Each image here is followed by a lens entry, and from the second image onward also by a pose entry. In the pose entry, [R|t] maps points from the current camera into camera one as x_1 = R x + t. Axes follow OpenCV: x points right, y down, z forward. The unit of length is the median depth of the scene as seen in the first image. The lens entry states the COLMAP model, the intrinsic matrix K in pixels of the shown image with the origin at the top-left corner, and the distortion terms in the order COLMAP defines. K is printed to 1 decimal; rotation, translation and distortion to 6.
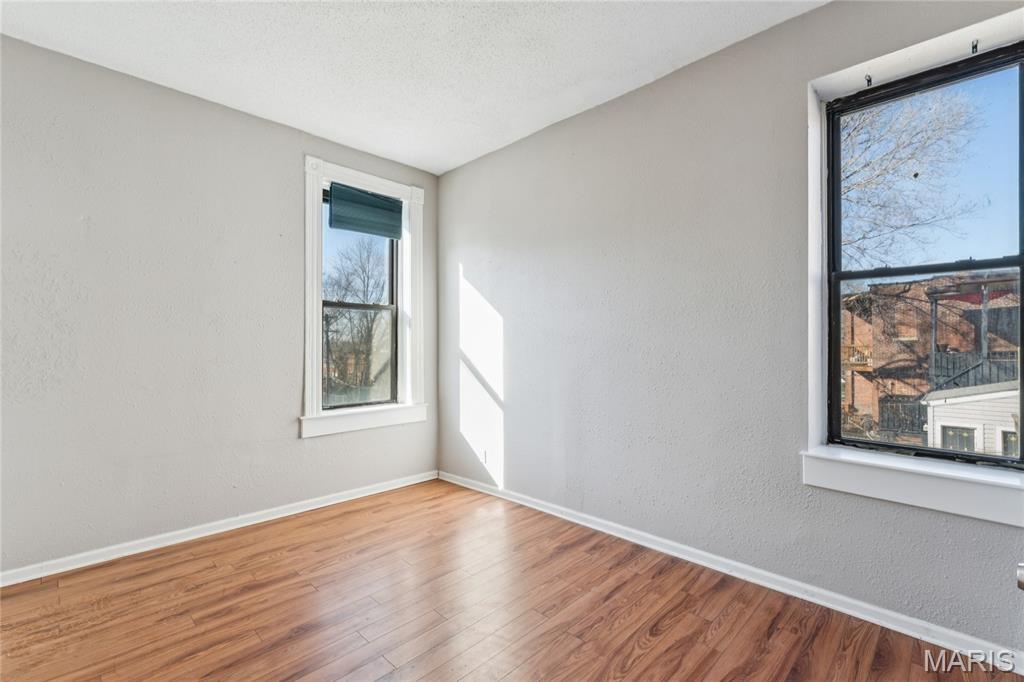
lens RADIAL K [[457.6, 0, 511.7], [0, 457.6, 341.4], [0, 0, 1]] dist [-0.000577, 0.001089]
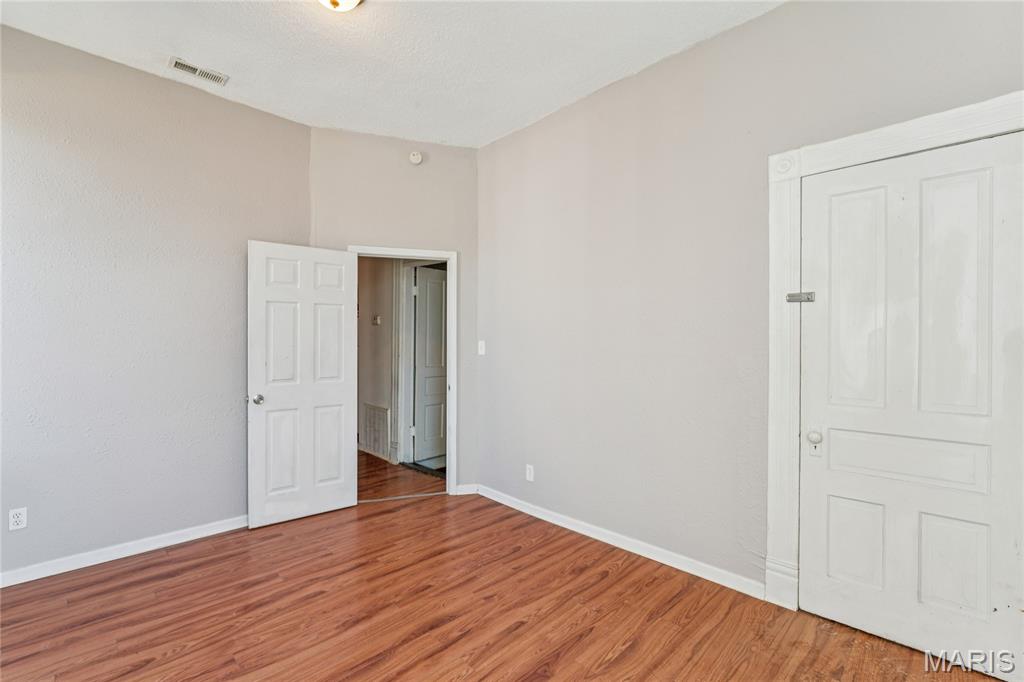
lens RADIAL K [[457.6, 0, 512.3], [0, 457.6, 340.7], [0, 0, 1]] dist [-0.000577, 0.001089]
pose [[-0.999791, 0.002652, 0.020280, -0.456919], [0.002590, 0.999992, -0.003121, 0.009363], [-0.020288, -0.003068, -0.999789, 2.004007]]
